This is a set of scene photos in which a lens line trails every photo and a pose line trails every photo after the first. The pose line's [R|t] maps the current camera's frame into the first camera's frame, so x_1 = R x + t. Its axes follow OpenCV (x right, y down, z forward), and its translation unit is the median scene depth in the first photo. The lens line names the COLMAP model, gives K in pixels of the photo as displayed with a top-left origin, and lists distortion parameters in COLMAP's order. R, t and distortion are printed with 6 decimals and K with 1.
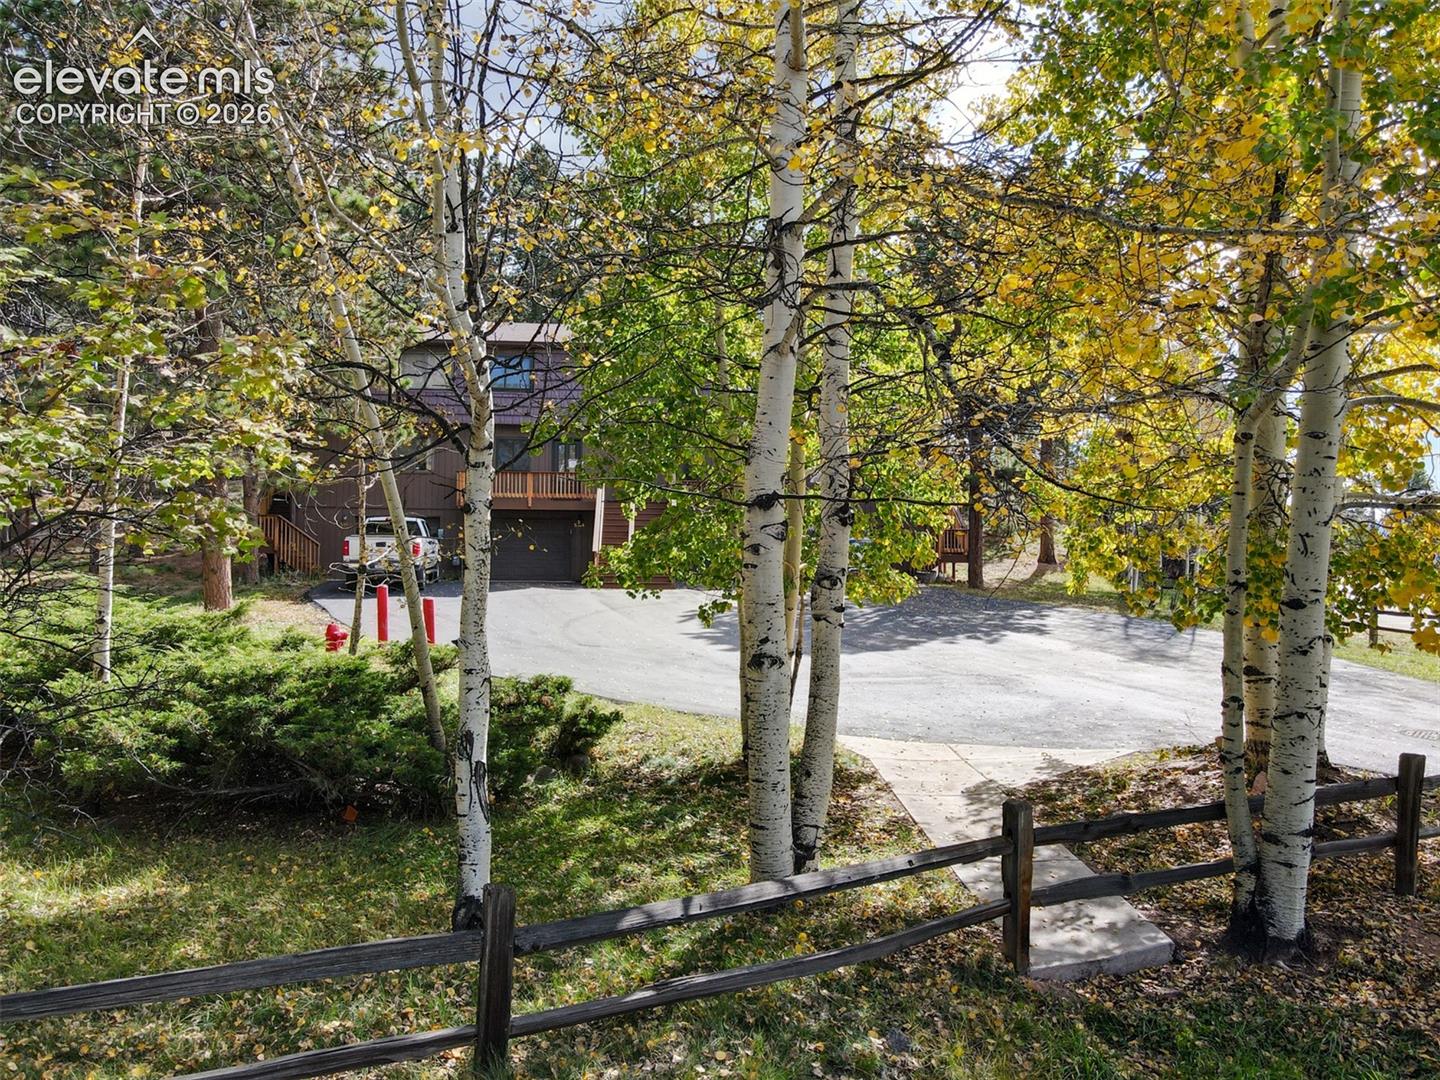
lens RADIAL K [[1074.1, 0, 720.0], [0, 1074.1, 540.0], [0, 0, 1]] dist [0.010811, 0.002076]
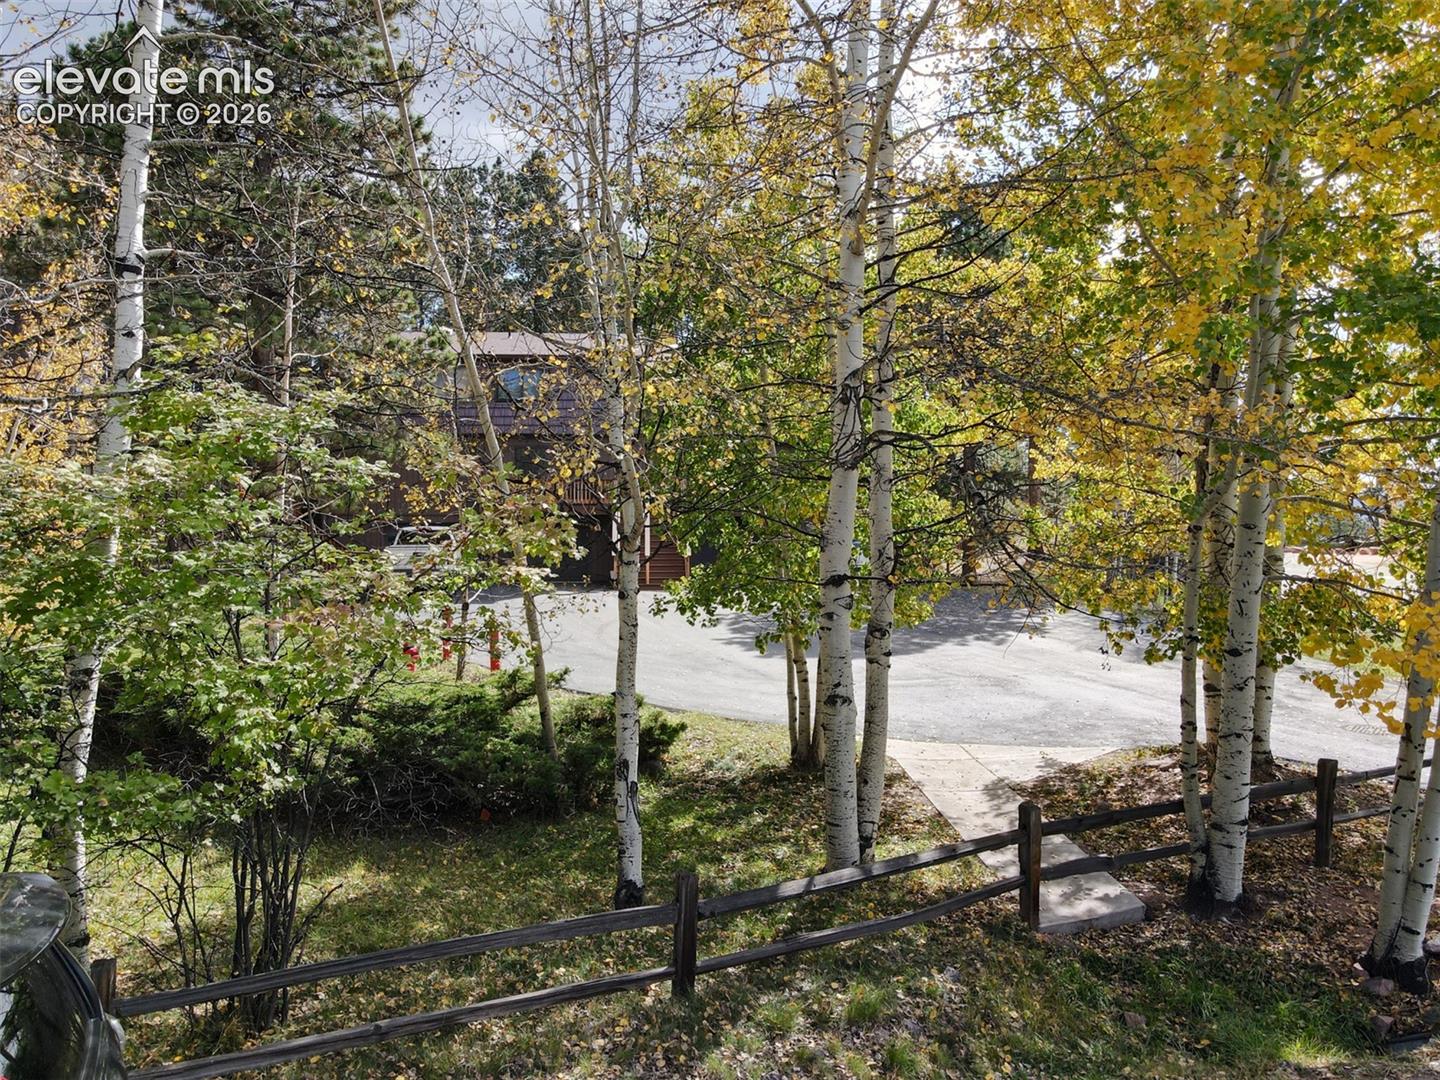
lens RADIAL K [[1072.3, 0, 720.0], [0, 1072.3, 540.0], [0, 0, 1]] dist [-0.013682, 0.045619]
pose [[0.999847, -0.013612, 0.010977, -0.108060], [0.013416, 0.999753, 0.017694, -0.103348], [-0.011215, -0.017544, 0.999783, -0.295665]]
